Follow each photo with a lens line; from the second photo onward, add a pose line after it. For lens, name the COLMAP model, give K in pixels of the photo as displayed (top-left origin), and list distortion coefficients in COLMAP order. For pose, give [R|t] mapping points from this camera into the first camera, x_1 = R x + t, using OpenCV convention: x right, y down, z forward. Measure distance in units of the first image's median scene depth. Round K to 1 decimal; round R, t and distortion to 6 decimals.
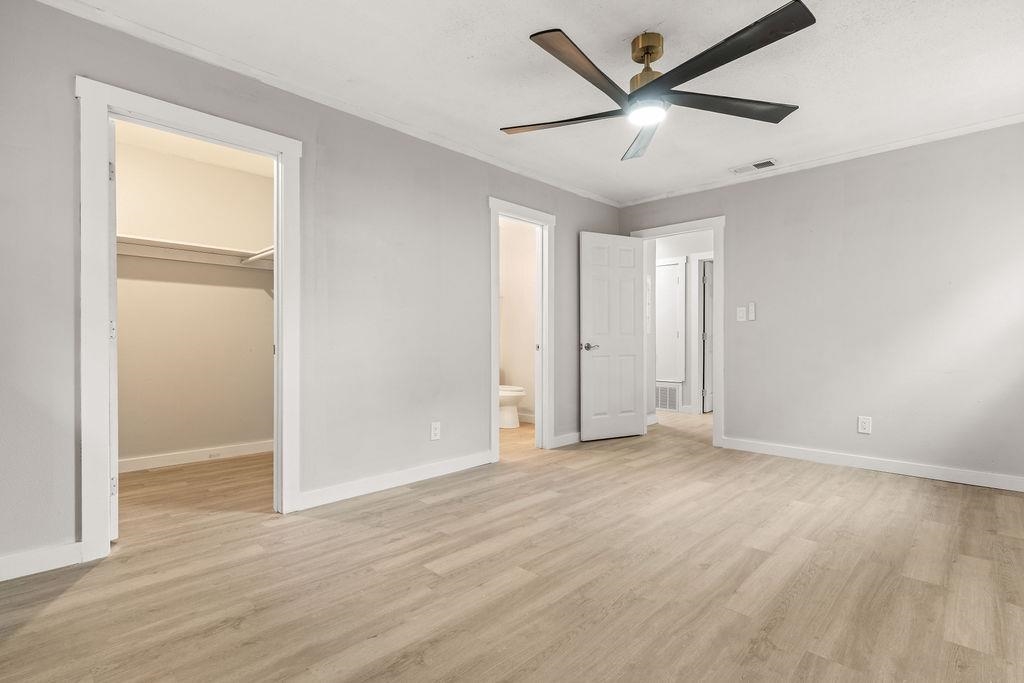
lens RADIAL K [[490.1, 0, 510.0], [0, 490.1, 341.5], [0, 0, 1]] dist [0.000471, -0.000008]
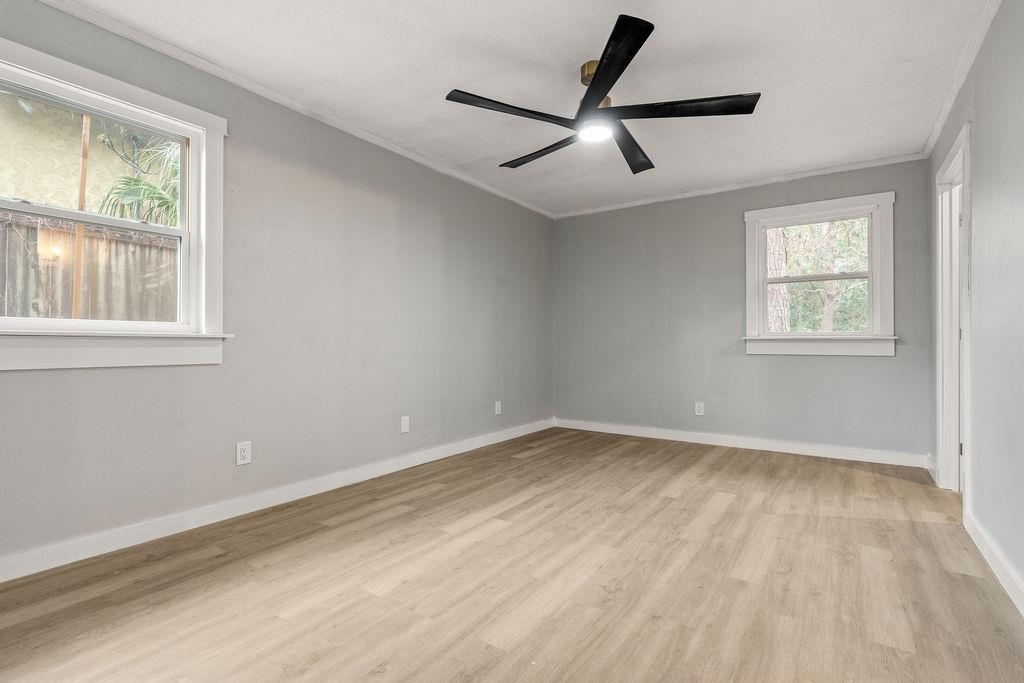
lens RADIAL K [[490.1, 0, 510.0], [0, 490.1, 341.5], [0, 0, 1]] dist [0.000471, -0.000008]
pose [[-0.985496, -0.005100, -0.169621, 0.661178], [-0.004797, 0.999986, -0.002195, 0.002791], [0.169629, -0.001349, -0.985507, 2.074879]]
